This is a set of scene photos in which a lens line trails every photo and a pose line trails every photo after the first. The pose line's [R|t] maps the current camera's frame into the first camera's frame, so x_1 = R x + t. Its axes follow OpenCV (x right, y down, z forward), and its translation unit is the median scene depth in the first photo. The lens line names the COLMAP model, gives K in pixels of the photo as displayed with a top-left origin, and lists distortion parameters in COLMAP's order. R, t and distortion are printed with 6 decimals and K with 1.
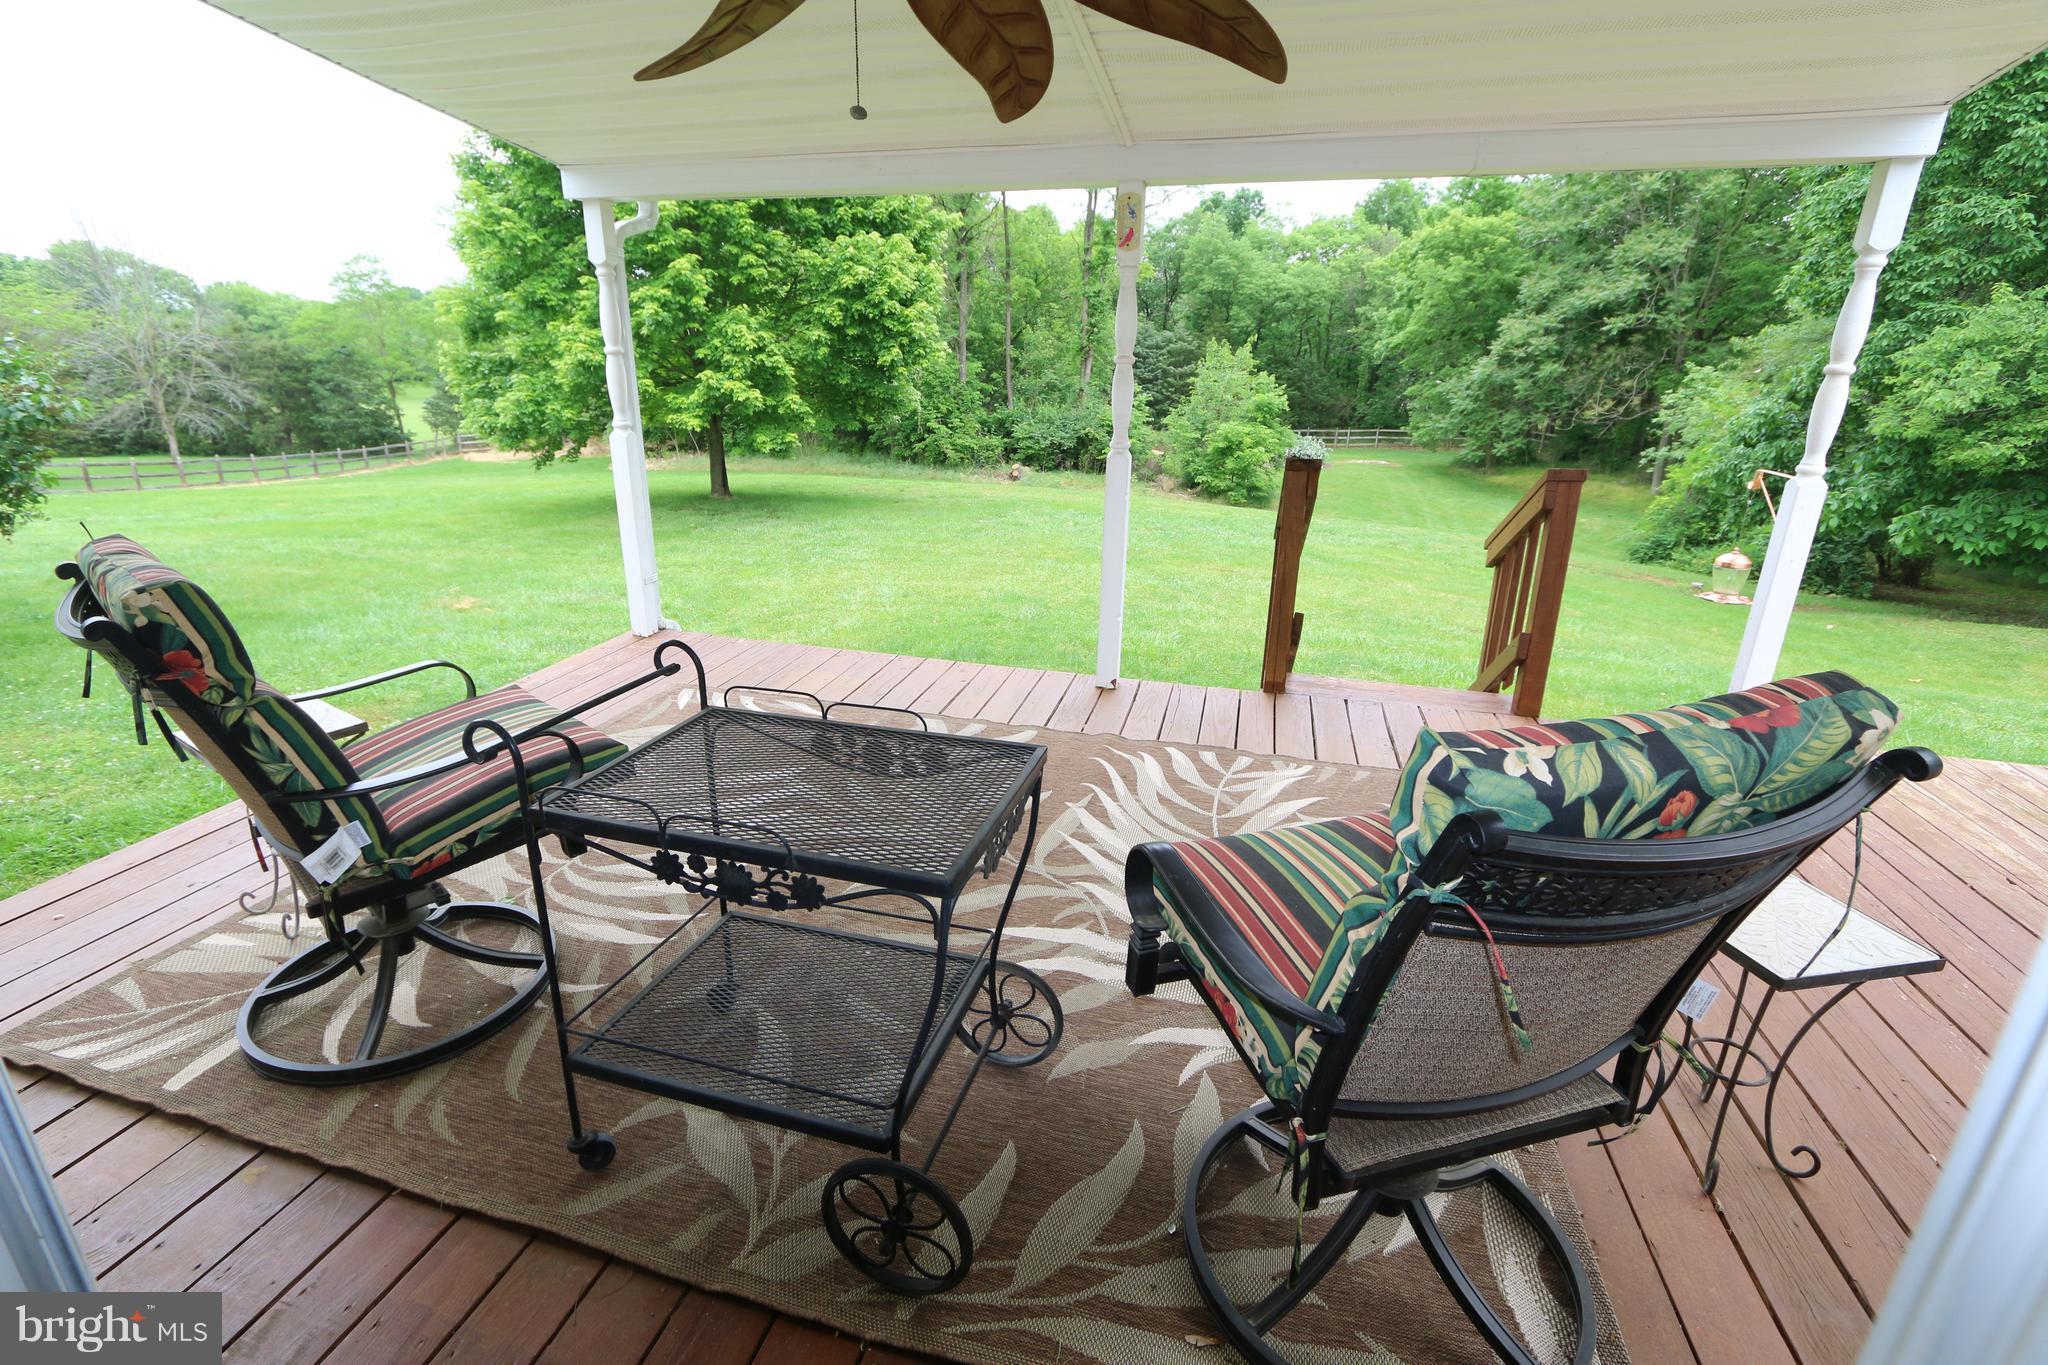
lens RADIAL K [[941.2, 0, 1011.4], [0, 941.2, 671.8], [0, 0, 1]] dist [-0.018324, 0.003027]
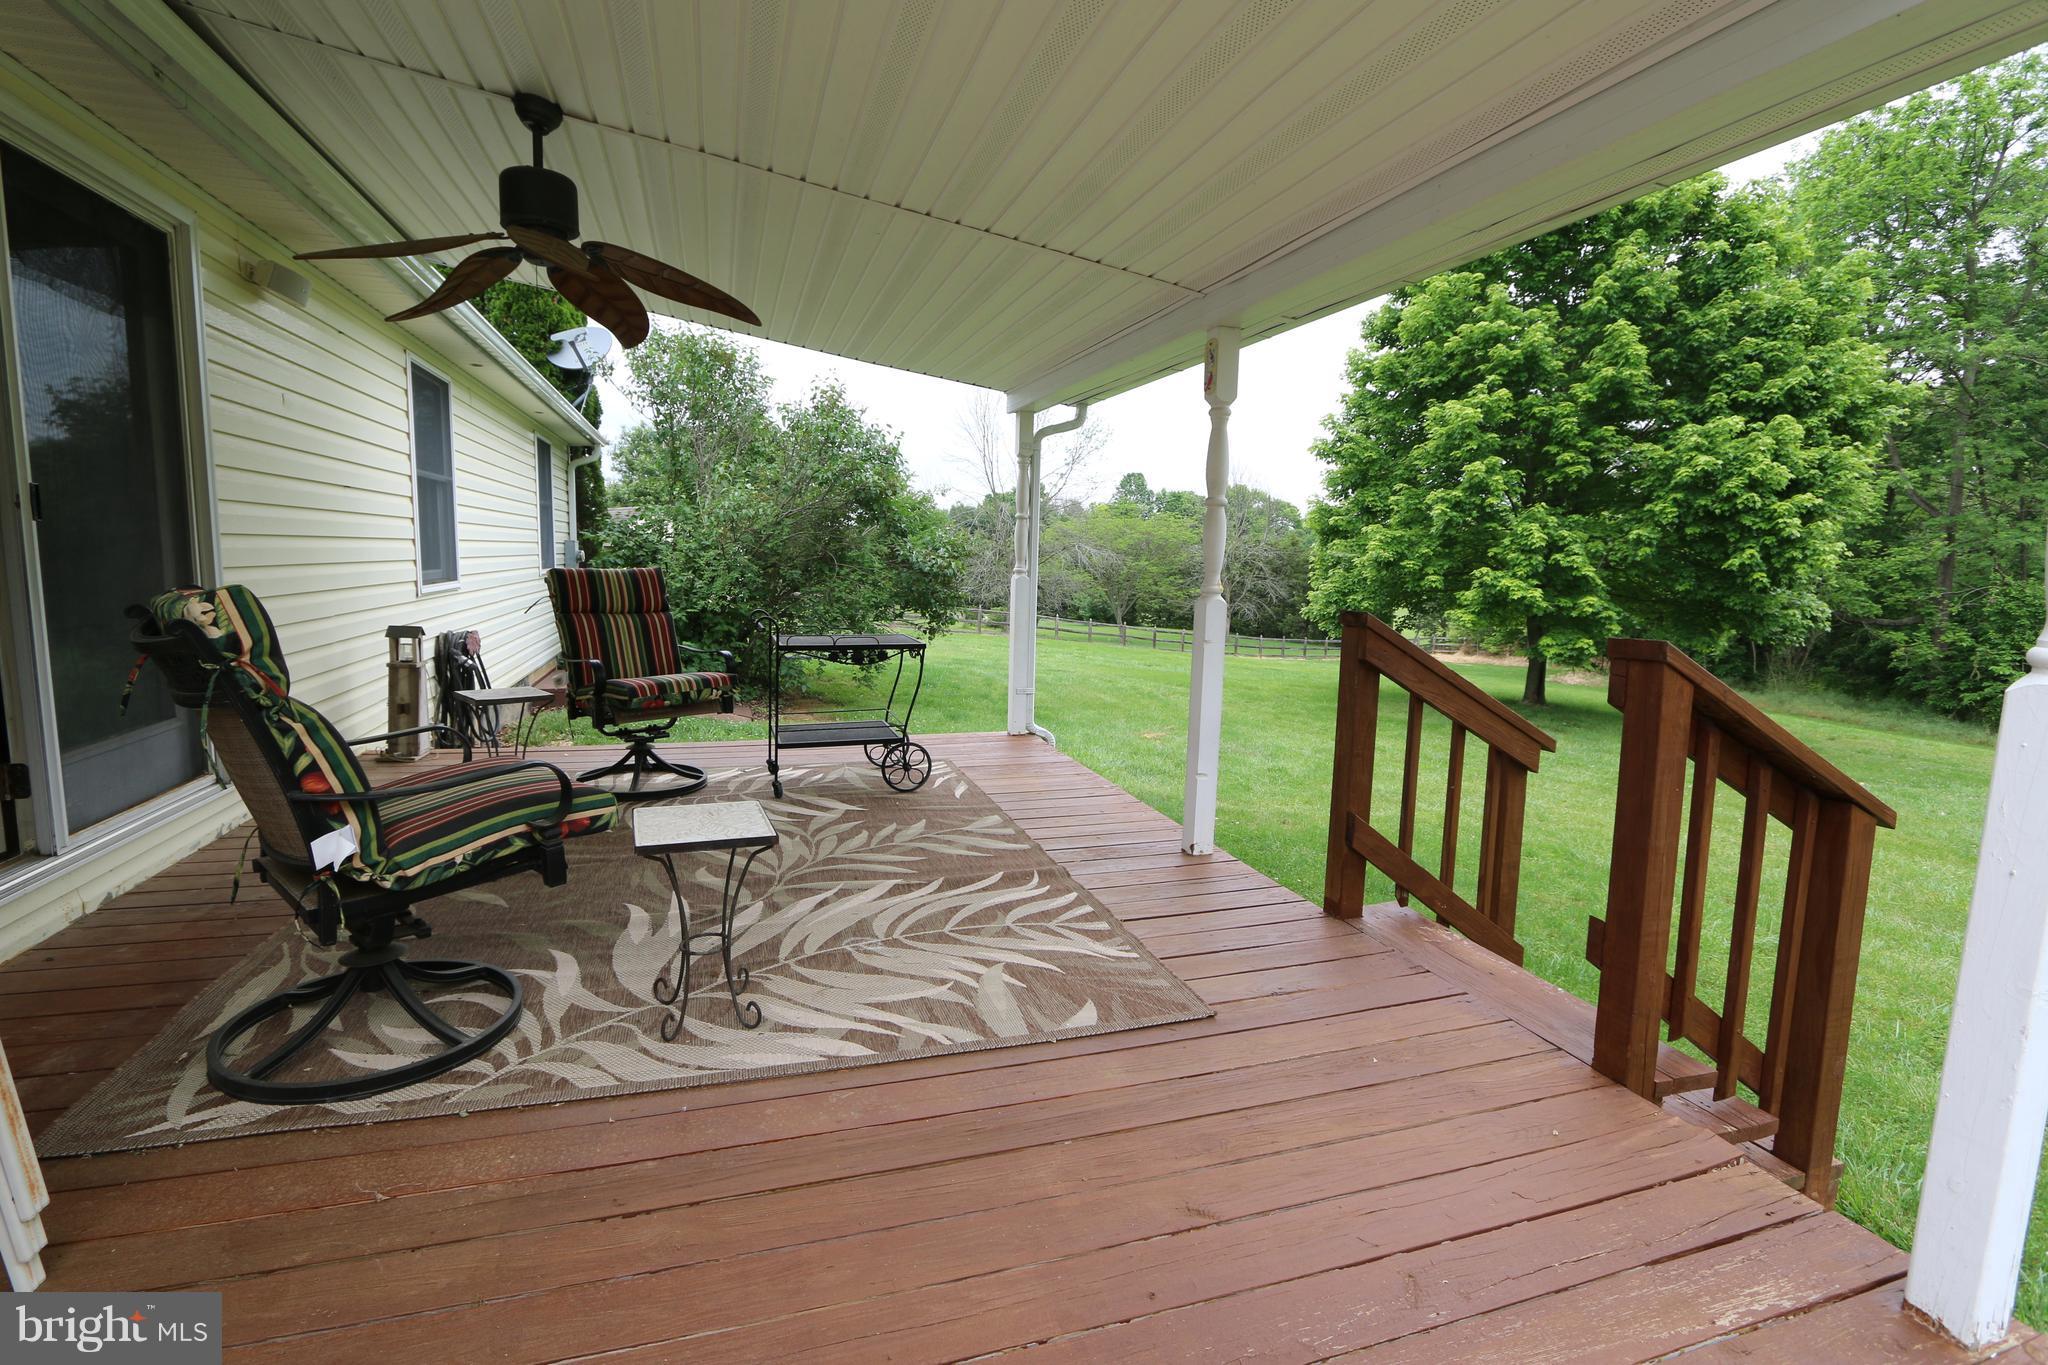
lens RADIAL K [[941.2, 0, 1017.0], [0, 941.2, 678.0], [0, 0, 1]] dist [-0.018324, 0.003027]
pose [[0.538906, 0.112572, -0.834810, 0.230887], [-0.288568, 0.955737, -0.057405, -0.013196], [0.791397, 0.271835, 0.547537, 0.103063]]
